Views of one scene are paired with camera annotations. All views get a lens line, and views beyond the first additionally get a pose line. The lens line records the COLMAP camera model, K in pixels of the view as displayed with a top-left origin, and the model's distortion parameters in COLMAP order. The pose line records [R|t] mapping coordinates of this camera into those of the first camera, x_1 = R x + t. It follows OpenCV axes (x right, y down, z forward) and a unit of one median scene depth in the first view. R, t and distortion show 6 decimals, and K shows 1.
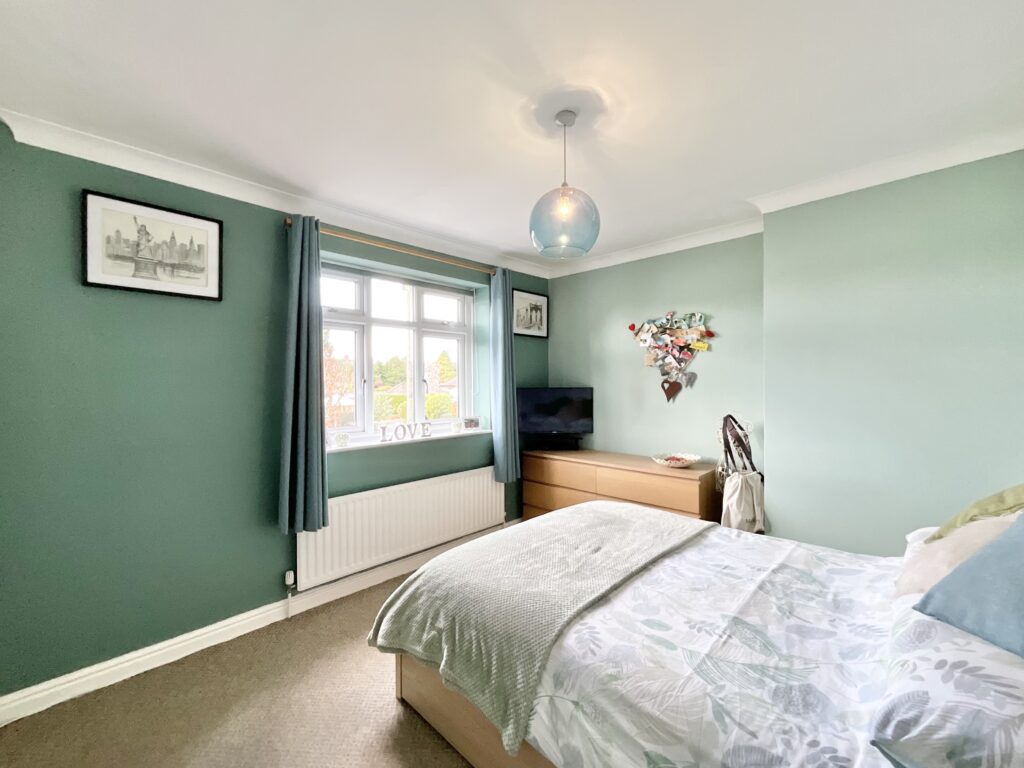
lens RADIAL K [[421.2, 0, 505.7], [0, 421.2, 384.2], [0, 0, 1]] dist [-0.000071, 0.000121]
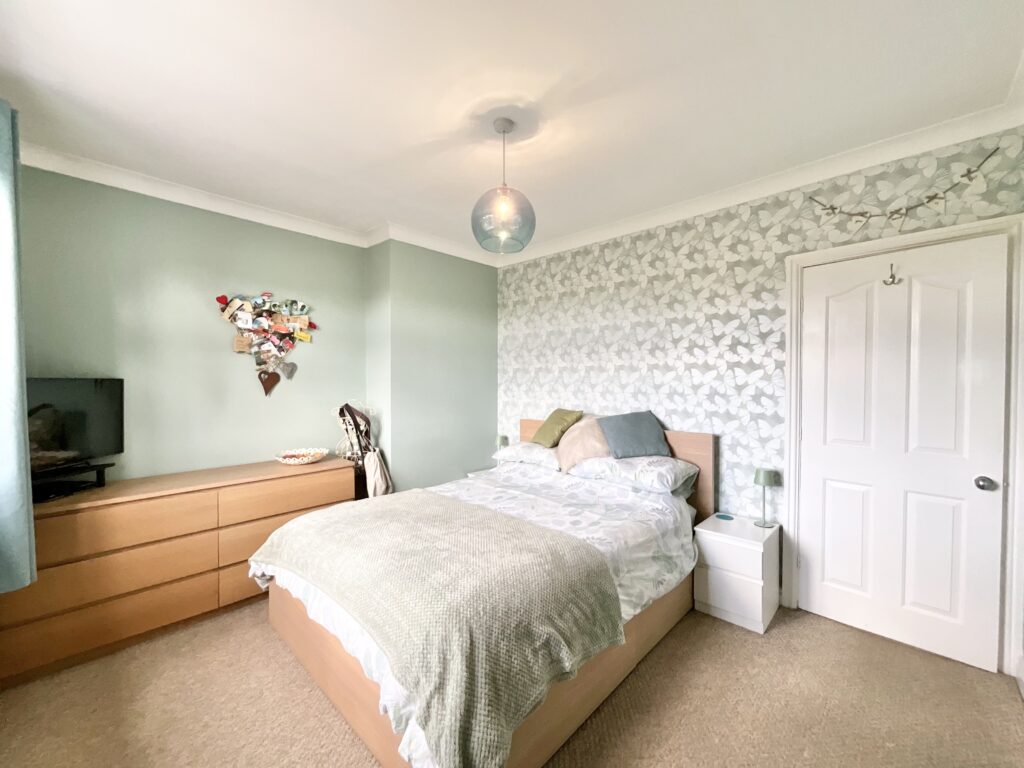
lens RADIAL K [[421.2, 0, 505.7], [0, 421.2, 384.2], [0, 0, 1]] dist [-0.000071, 0.000121]
pose [[-0.017512, 0.002277, 0.999844, -0.522752], [0.006217, 0.999978, -0.002168, 0.025267], [-0.999827, 0.006178, -0.017525, 0.557668]]
